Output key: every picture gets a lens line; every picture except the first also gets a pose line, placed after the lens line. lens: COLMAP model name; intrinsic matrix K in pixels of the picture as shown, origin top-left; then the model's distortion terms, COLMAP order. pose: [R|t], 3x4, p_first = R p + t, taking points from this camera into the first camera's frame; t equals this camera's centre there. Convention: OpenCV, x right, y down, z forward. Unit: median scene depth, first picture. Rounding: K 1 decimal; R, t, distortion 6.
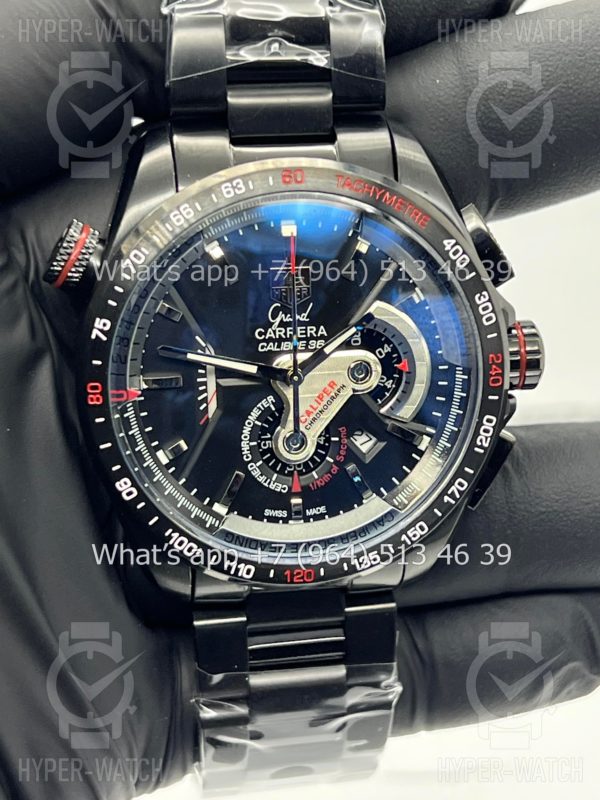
lens RADIAL K [[1867.8, 0, 302.0], [0, 1867.8, 405.4], [0, 0, 1]] dist [0.204413, 0.000000]
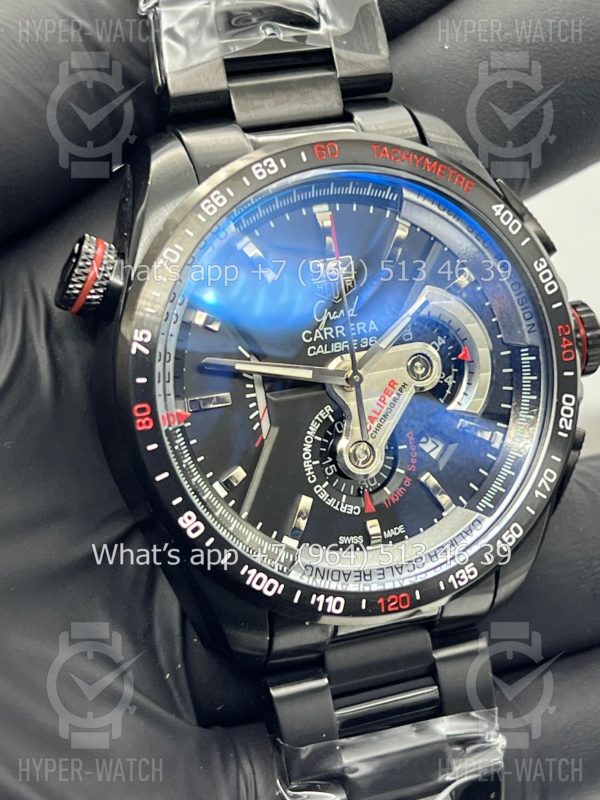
lens RADIAL K [[1867.8, 0, 288.0], [0, 1867.8, 402.7], [0, 0, 1]] dist [0.204413, 0.000000]
pose [[0.975981, -0.134263, 0.171566, -0.187092], [0.162787, 0.972809, -0.164750, 0.136603], [-0.144781, 0.188722, 0.971299, 0.144682]]
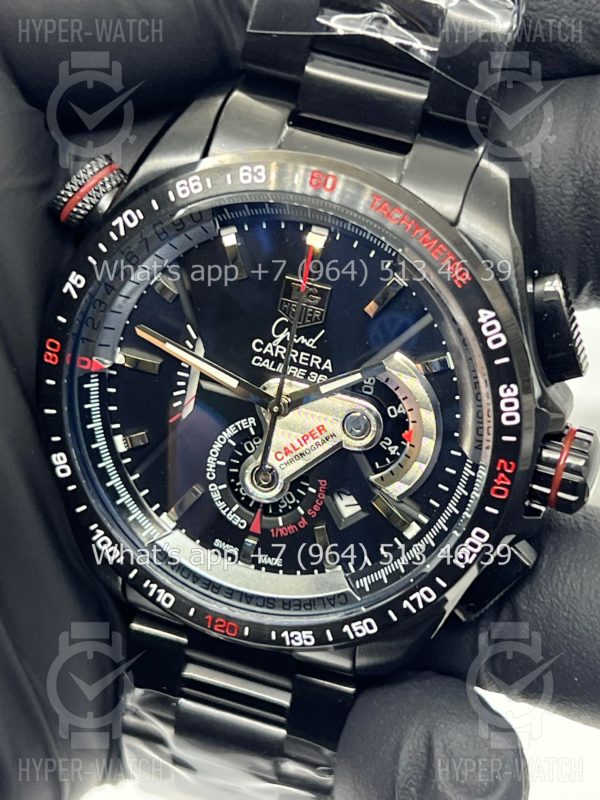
lens RADIAL K [[1867.8, 0, 297.3], [0, 1867.8, 401.1], [0, 0, 1]] dist [0.204413, 0.000000]
pose [[0.887371, 0.327875, -0.324147, 0.276518], [-0.299826, 0.944461, 0.134531, -0.133607], [0.350253, -0.022191, 0.936392, 0.208390]]
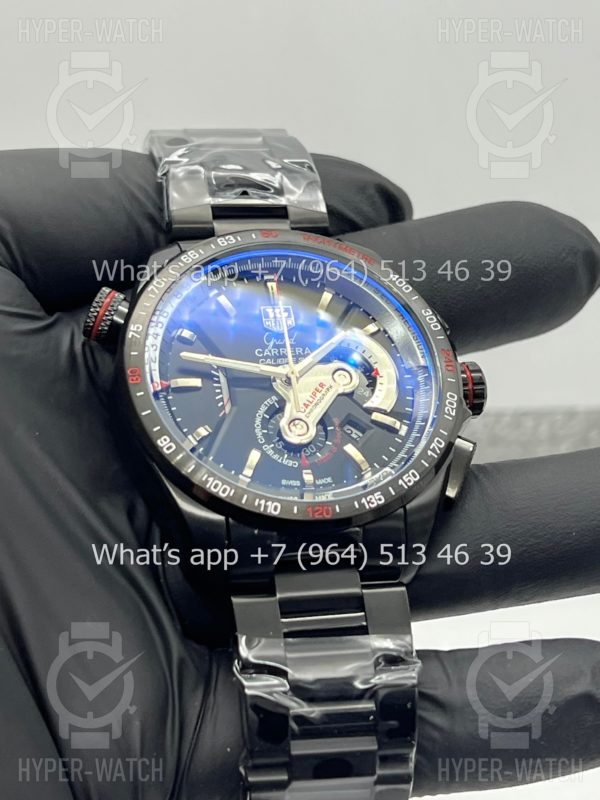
lens RADIAL K [[1867.8, 0, 303.9], [0, 1867.8, 397.0], [0, 0, 1]] dist [0.204413, 0.000000]
pose [[0.988631, -0.091362, 0.119425, -0.144464], [0.146843, 0.757502, -0.636104, 0.782673], [-0.032349, 0.646408, 0.762306, 0.062846]]
